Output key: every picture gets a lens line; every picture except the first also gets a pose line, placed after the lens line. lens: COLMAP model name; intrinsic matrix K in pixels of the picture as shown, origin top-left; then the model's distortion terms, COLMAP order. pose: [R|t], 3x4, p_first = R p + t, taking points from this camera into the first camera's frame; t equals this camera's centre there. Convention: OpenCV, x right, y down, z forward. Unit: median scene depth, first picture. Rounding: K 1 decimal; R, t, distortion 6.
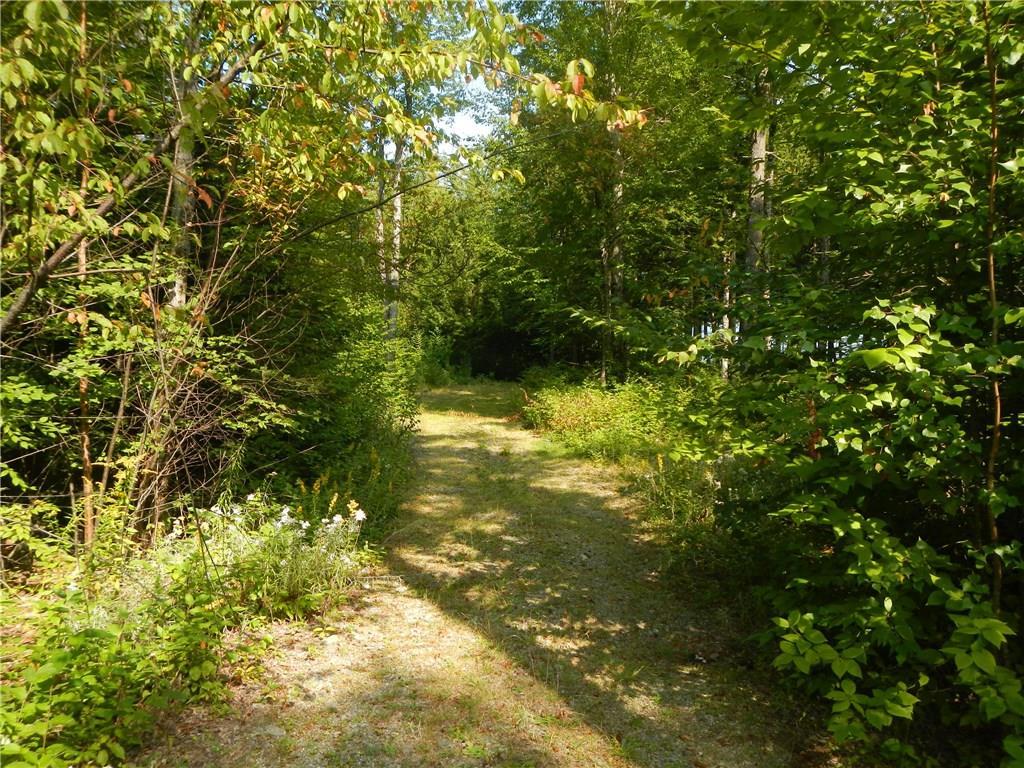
lens RADIAL K [[848.0, 0, 511.9], [0, 848.0, 372.2], [0, 0, 1]] dist [0.003728, -0.002111]
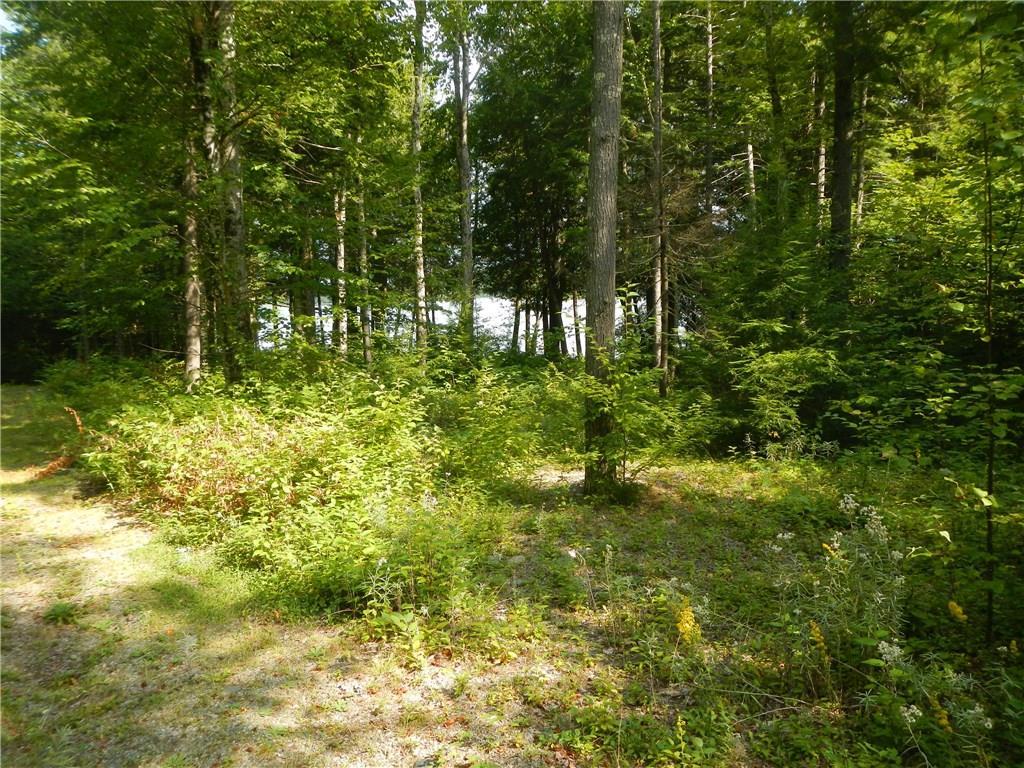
lens RADIAL K [[848.0, 0, 511.9], [0, 848.0, 372.2], [0, 0, 1]] dist [0.003728, -0.002111]
pose [[0.860815, -0.059847, 0.505386, -0.014929], [0.049630, 0.998200, 0.033672, -0.005432], [-0.506492, -0.003903, 0.862236, 0.474471]]
